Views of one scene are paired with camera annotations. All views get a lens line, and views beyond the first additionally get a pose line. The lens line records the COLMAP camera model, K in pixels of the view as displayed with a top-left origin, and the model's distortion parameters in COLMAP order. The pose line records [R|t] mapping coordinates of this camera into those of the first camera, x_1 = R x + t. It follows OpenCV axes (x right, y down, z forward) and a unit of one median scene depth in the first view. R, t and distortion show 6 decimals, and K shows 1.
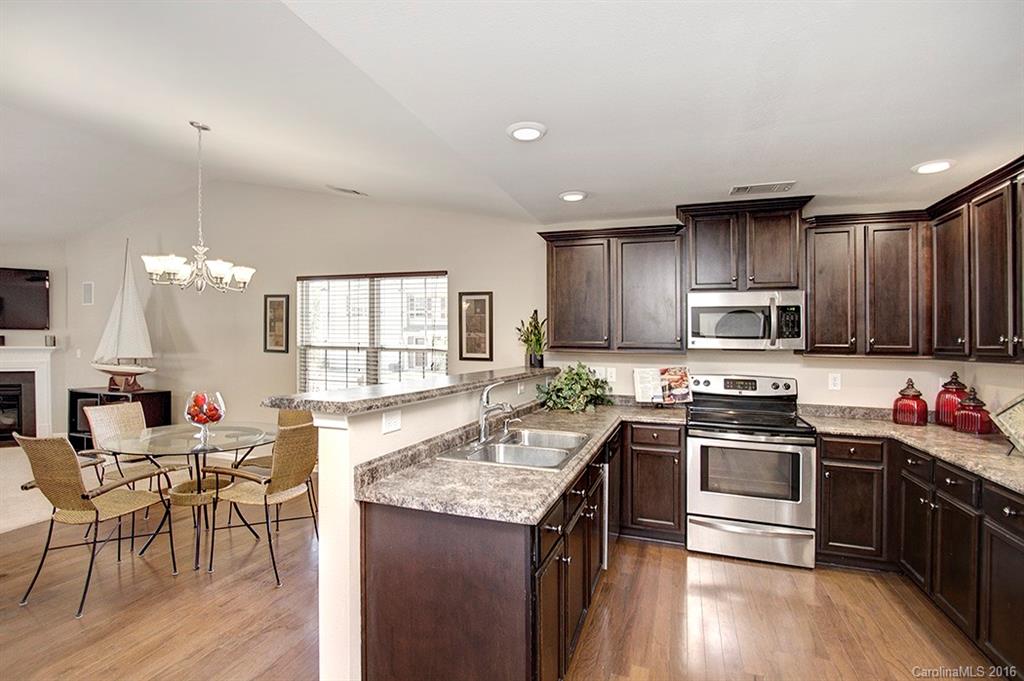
lens RADIAL K [[491.2, 0, 497.0], [0, 491.2, 339.5], [0, 0, 1]] dist [-0.016484, 0.000219]
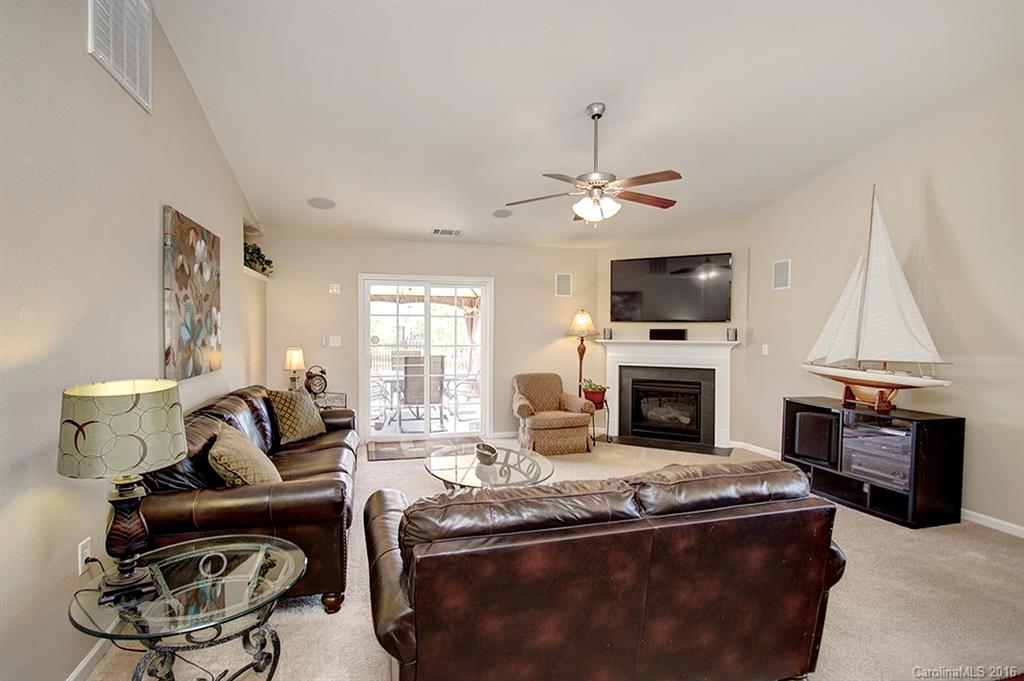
lens RADIAL K [[491.2, 0, 497.0], [0, 491.2, 339.5], [0, 0, 1]] dist [-0.016484, 0.000219]
pose [[0.578742, 0.008032, -0.815471, -0.835885], [0.009104, 0.999826, 0.016309, -0.011337], [0.815460, -0.016862, 0.578568, 0.289306]]
